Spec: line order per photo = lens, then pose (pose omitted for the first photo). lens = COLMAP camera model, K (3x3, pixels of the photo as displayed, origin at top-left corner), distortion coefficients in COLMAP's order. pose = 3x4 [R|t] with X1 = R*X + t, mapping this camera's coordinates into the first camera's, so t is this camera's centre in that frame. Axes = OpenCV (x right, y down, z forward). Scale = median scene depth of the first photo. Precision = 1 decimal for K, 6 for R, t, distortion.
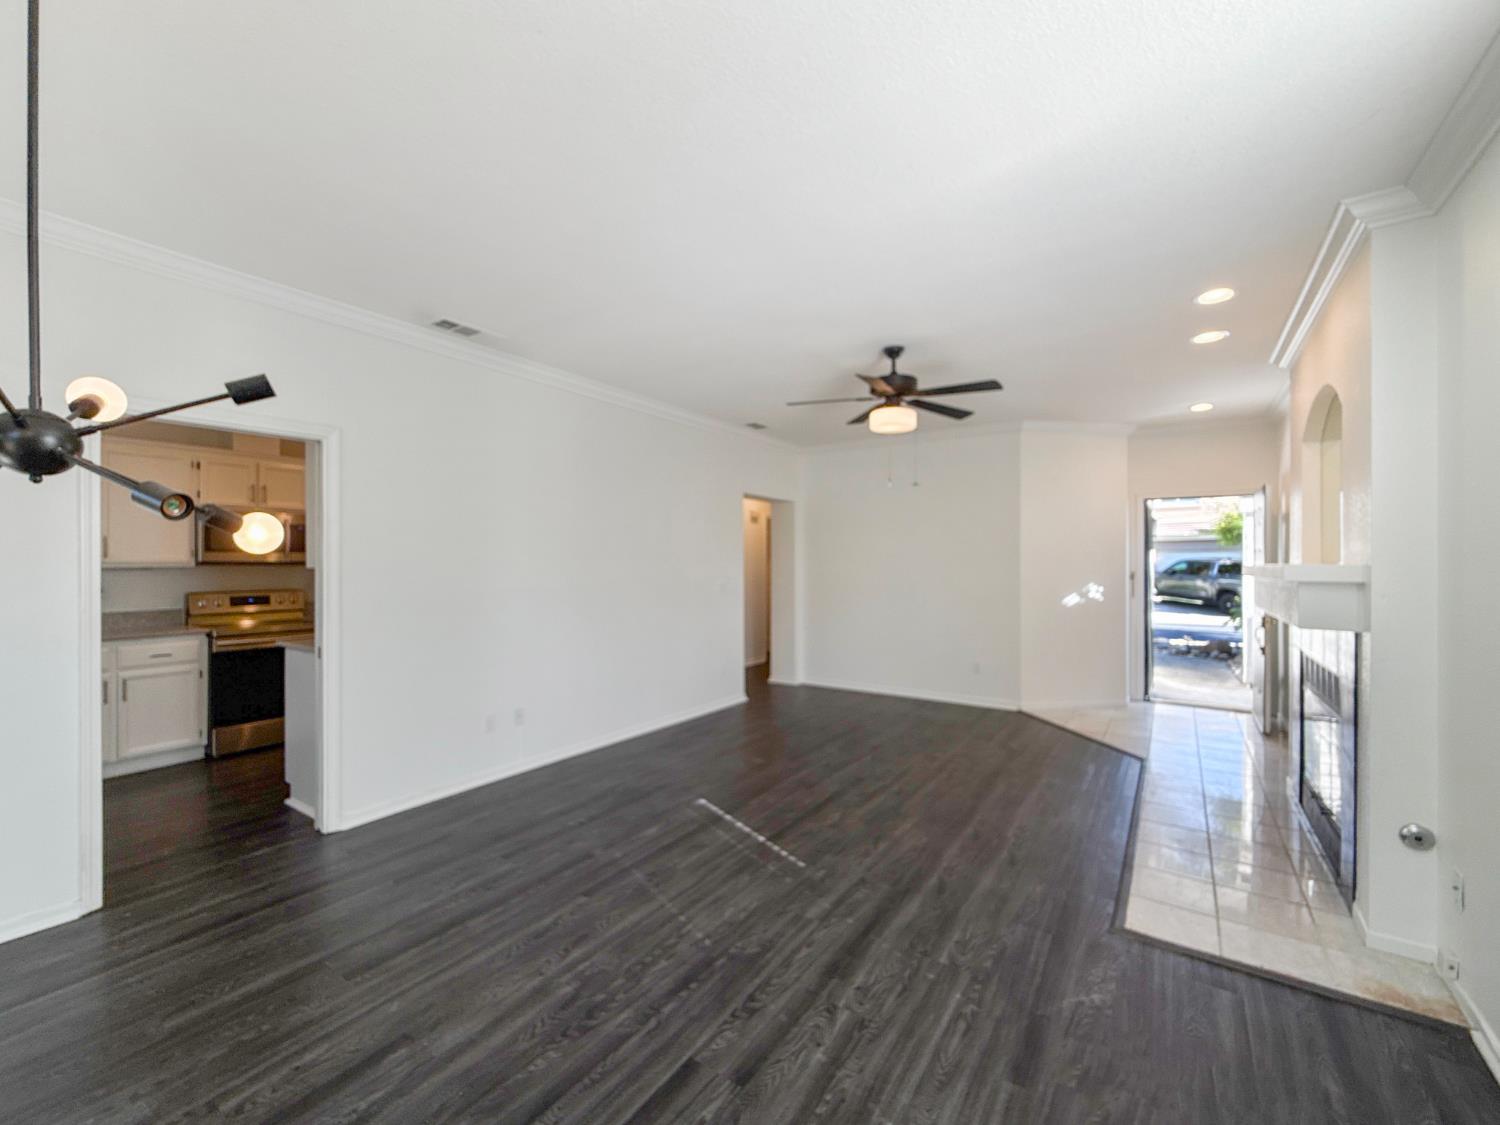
lens RADIAL K [[629.8, 0, 725.8], [0, 629.8, 565.7], [0, 0, 1]] dist [-0.002509, 0.000297]
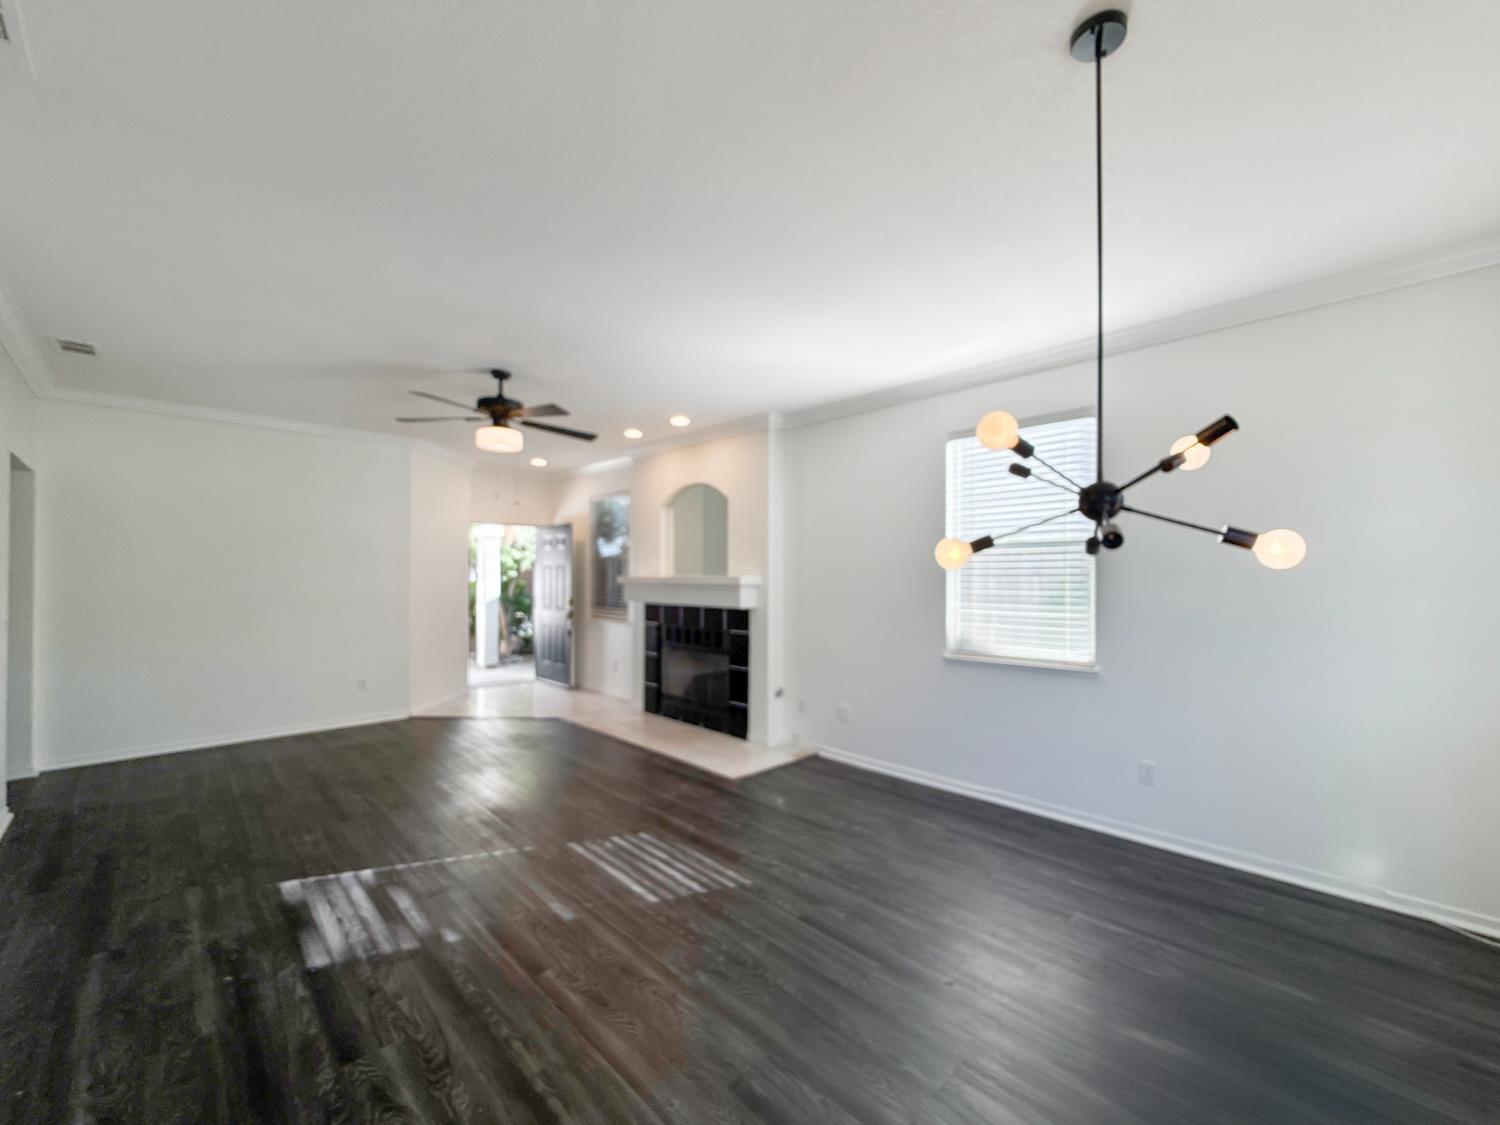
lens RADIAL K [[629.8, 0, 763.2], [0, 629.8, 575.9], [0, 0, 1]] dist [-0.002509, 0.000297]
pose [[0.148382, -0.003048, 0.988925, -1.182771], [0.005675, 0.999981, 0.002230, -0.005545], [-0.988914, 0.005281, 0.148396, 0.679547]]
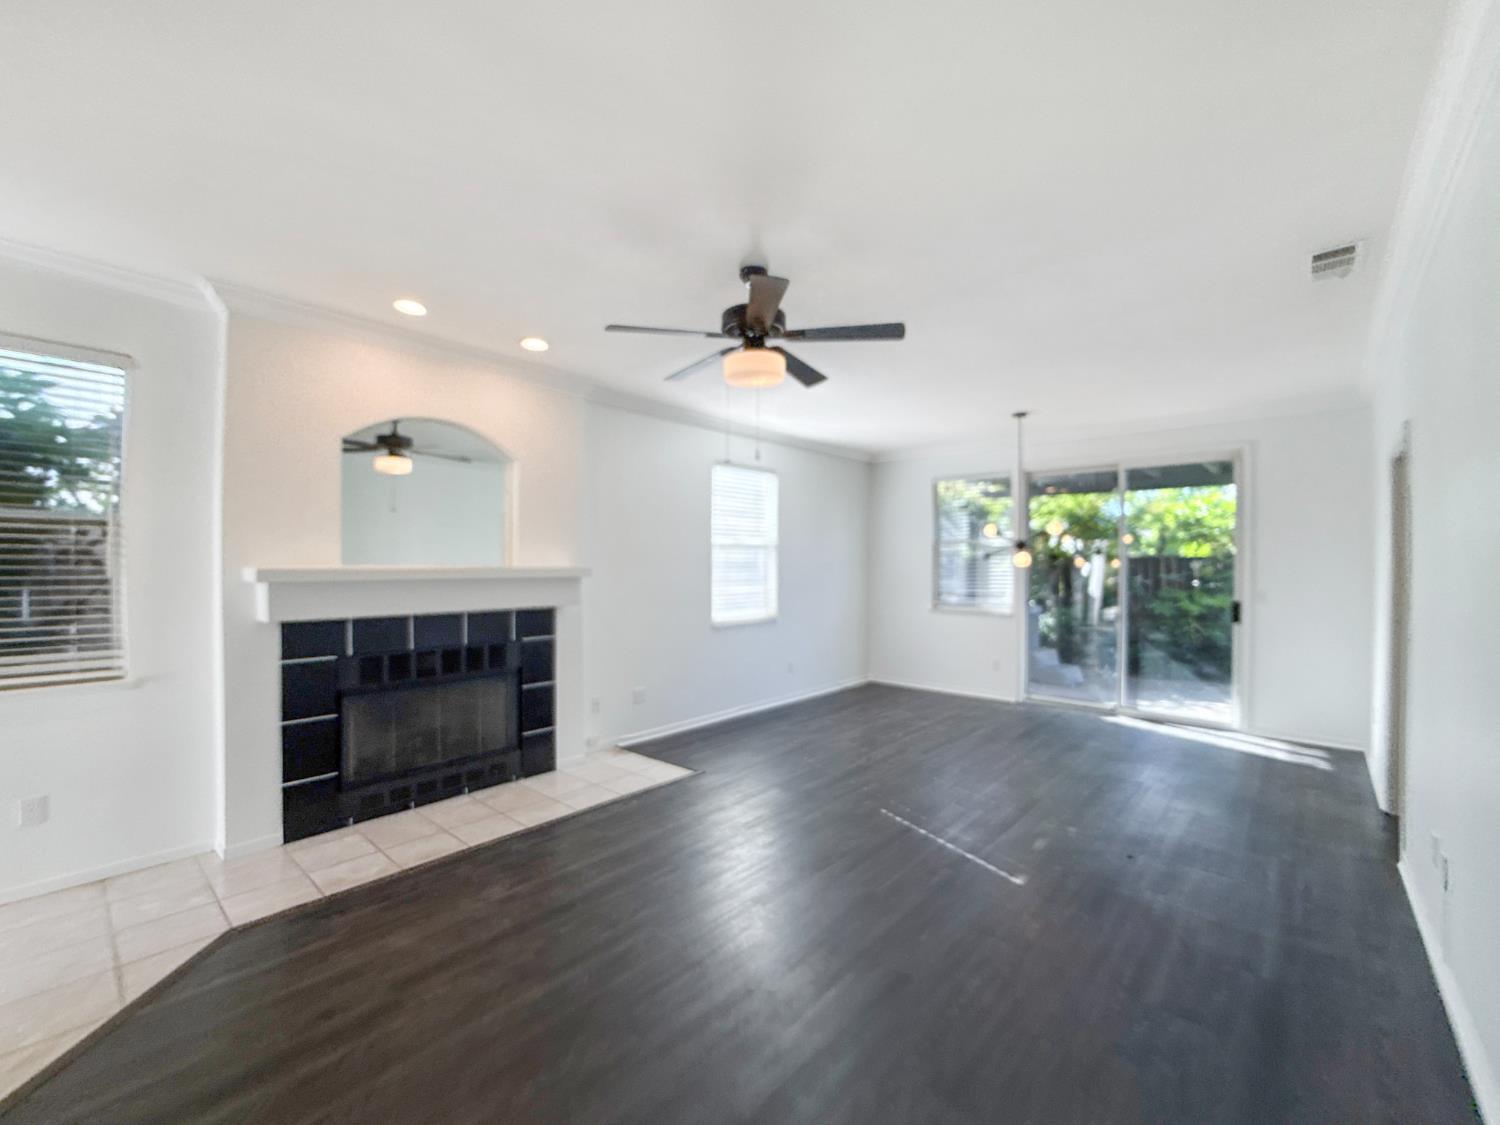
lens RADIAL K [[629.8, 0, 747.3], [0, 629.8, 565.7], [0, 0, 1]] dist [-0.002509, 0.000297]
pose [[-0.997727, -0.007567, 0.066953, 0.393420], [-0.006712, 0.999893, 0.012988, -0.030021], [-0.067044, 0.012509, -0.997672, 2.882008]]
